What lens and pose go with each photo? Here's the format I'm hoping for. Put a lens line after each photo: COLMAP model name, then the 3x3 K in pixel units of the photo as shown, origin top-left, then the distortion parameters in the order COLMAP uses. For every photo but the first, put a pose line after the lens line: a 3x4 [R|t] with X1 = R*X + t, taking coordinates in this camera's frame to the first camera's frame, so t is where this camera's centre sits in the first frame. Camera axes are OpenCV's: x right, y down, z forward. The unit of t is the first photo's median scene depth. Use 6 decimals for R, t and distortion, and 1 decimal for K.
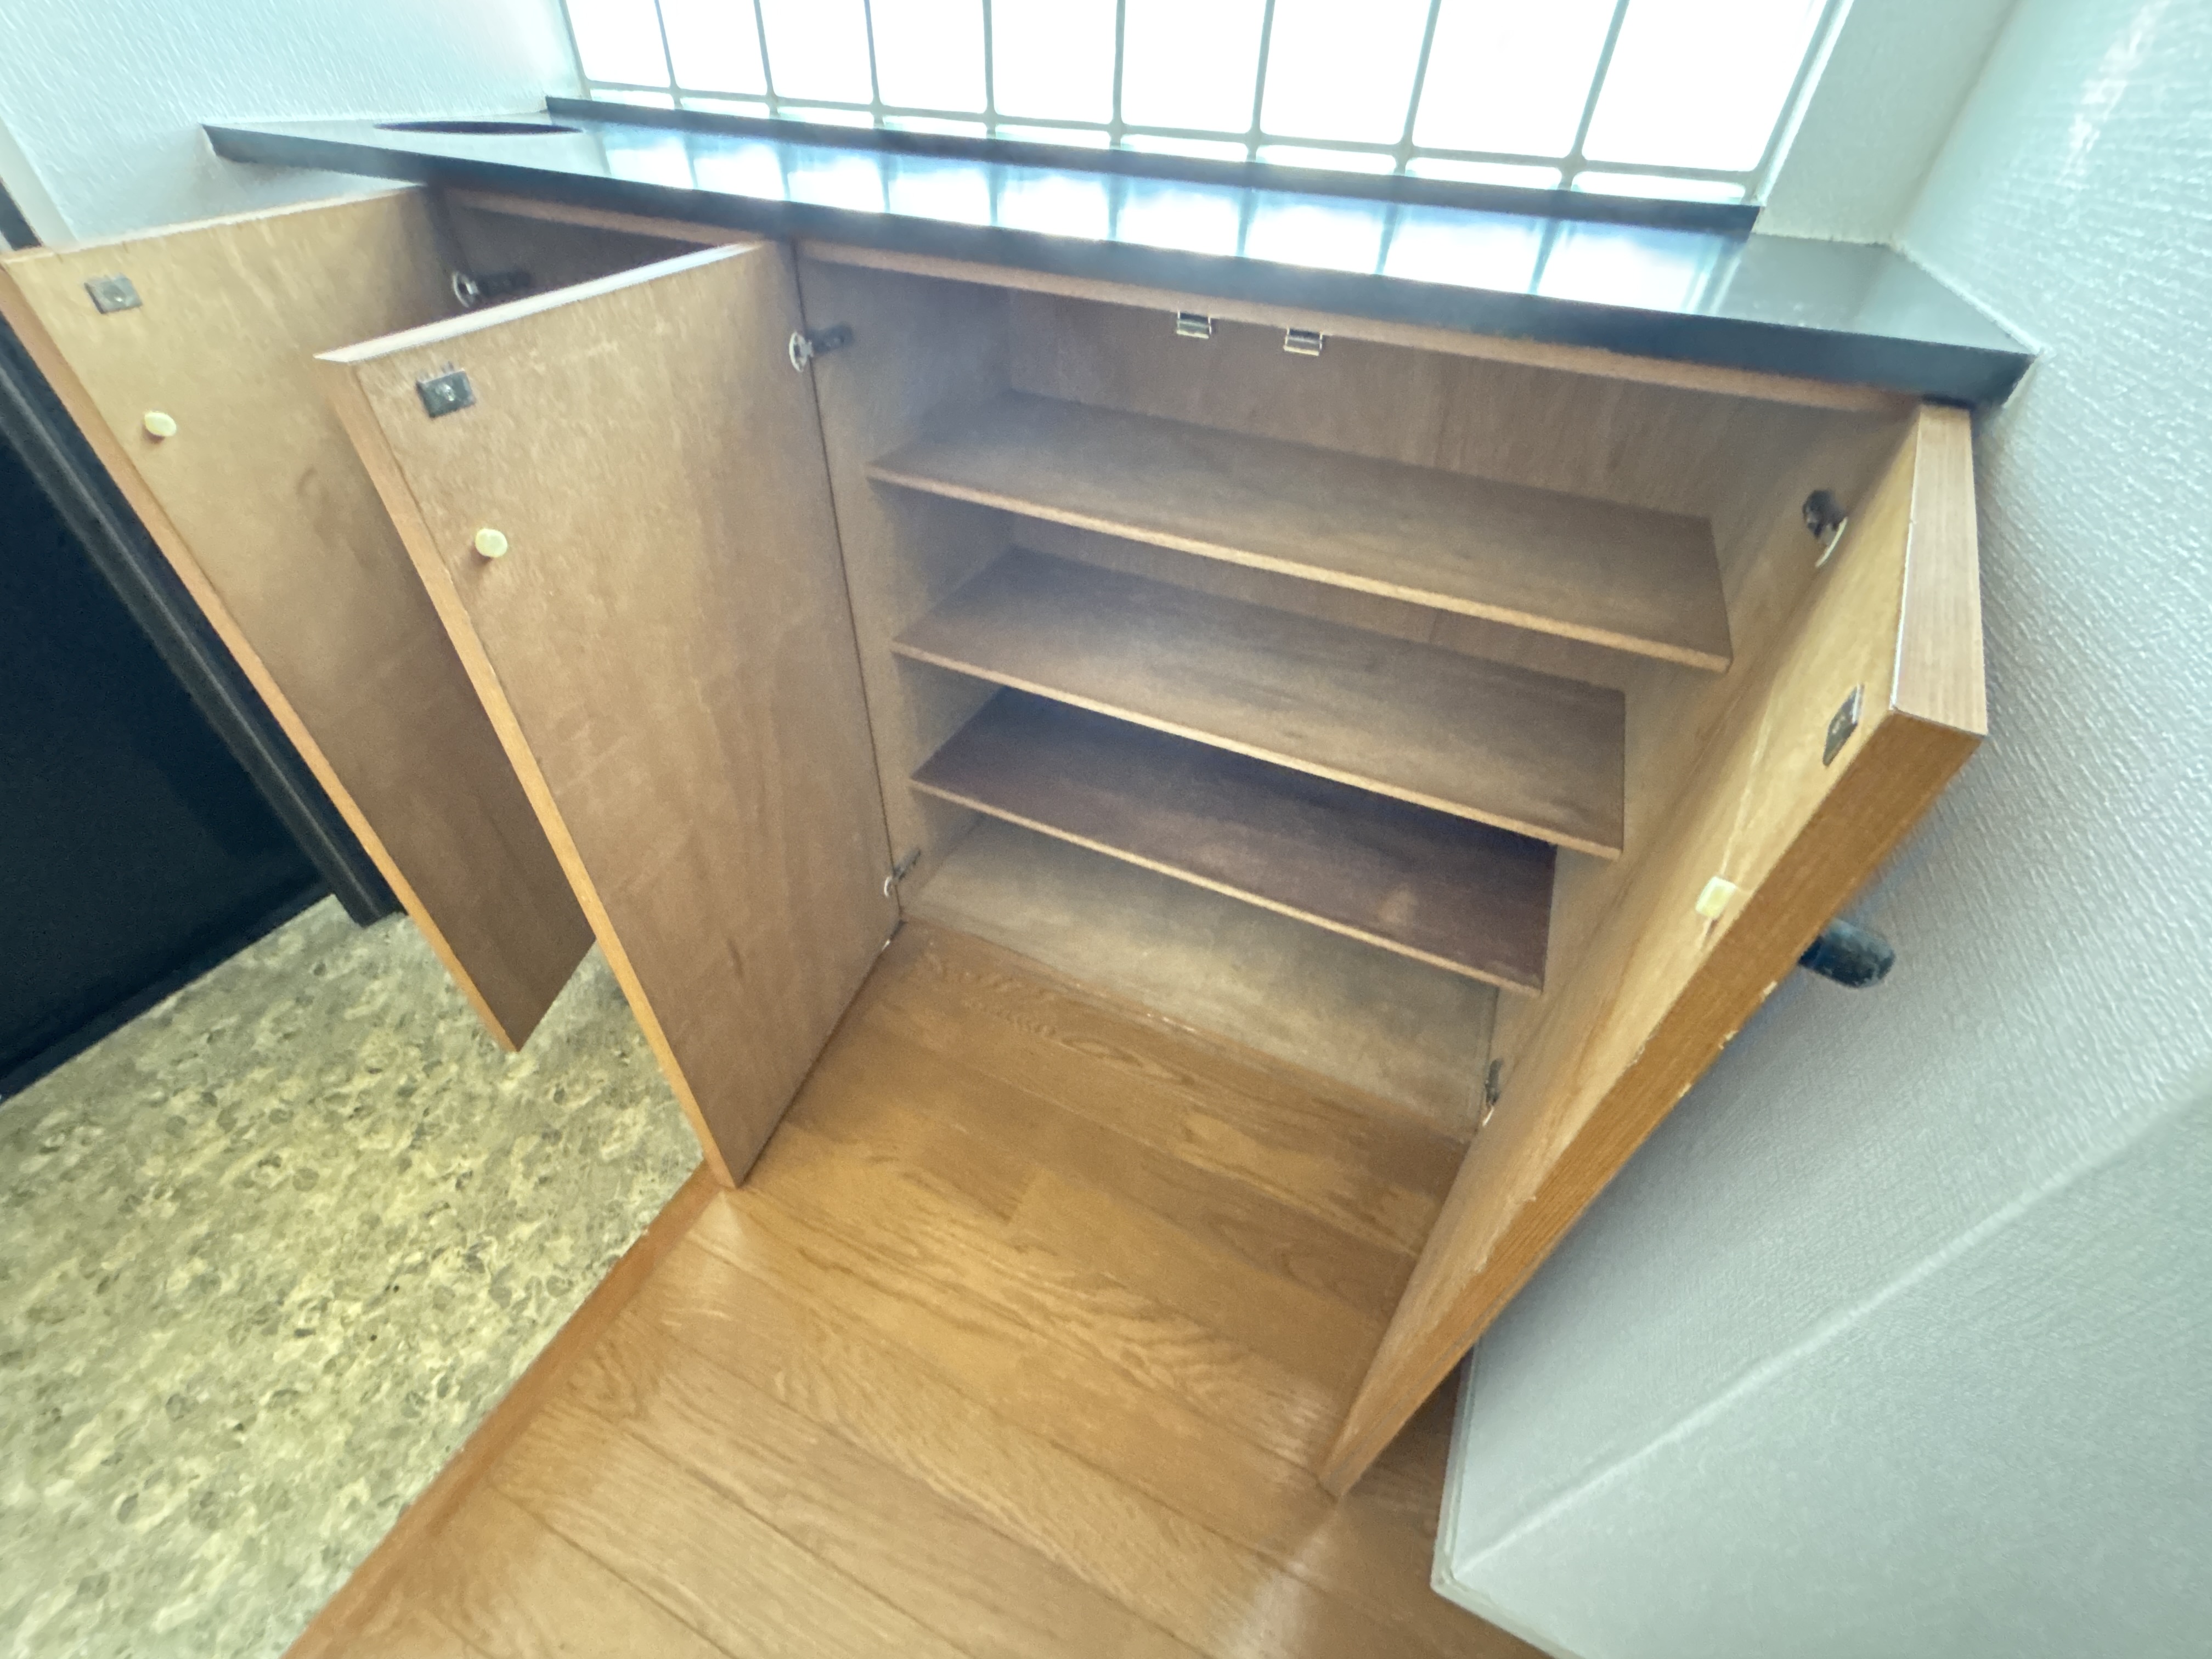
lens RADIAL K [[884.5, 0, 1103.1], [0, 884.5, 852.3], [0, 0, 1]] dist [0.001757, -0.002643]
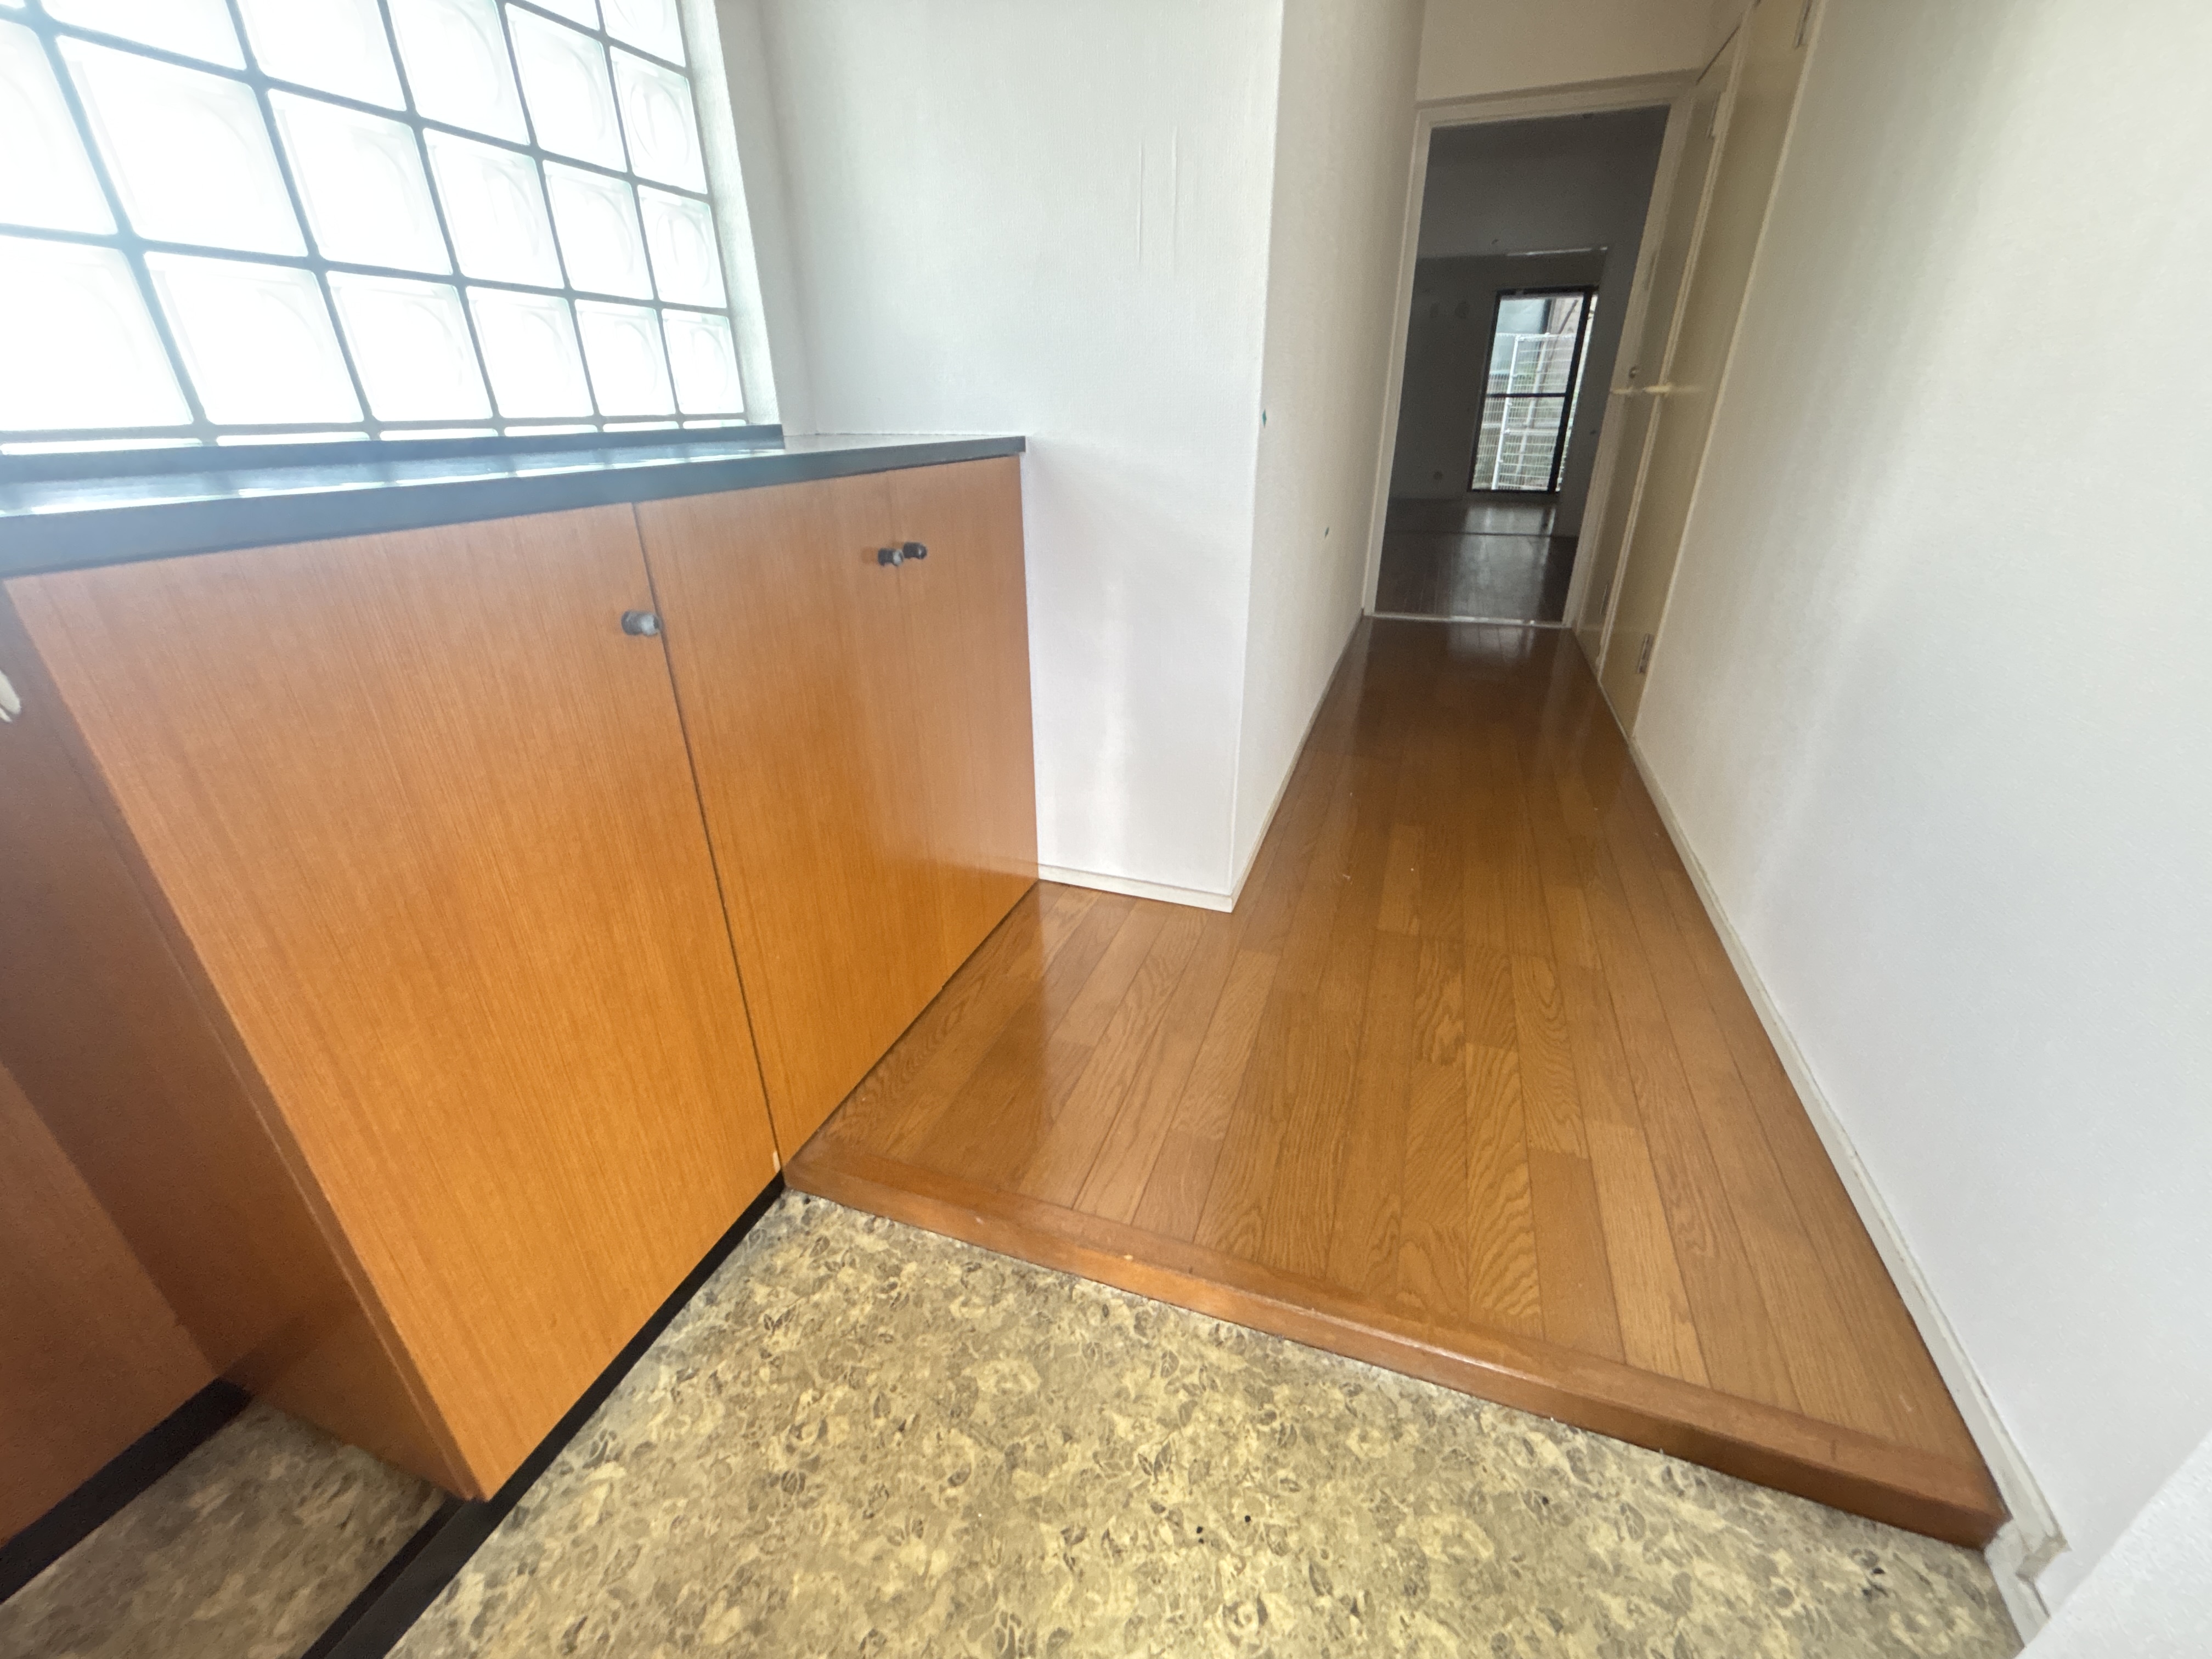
lens RADIAL K [[884.5, 0, 1103.5], [0, 884.5, 819.5], [0, 0, 1]] dist [0.001757, -0.002643]
pose [[-0.077096, -0.473632, 0.877342, -1.247144], [0.649001, 0.644165, 0.404783, -0.418283], [-0.756871, 0.600603, 0.257725, 0.395379]]
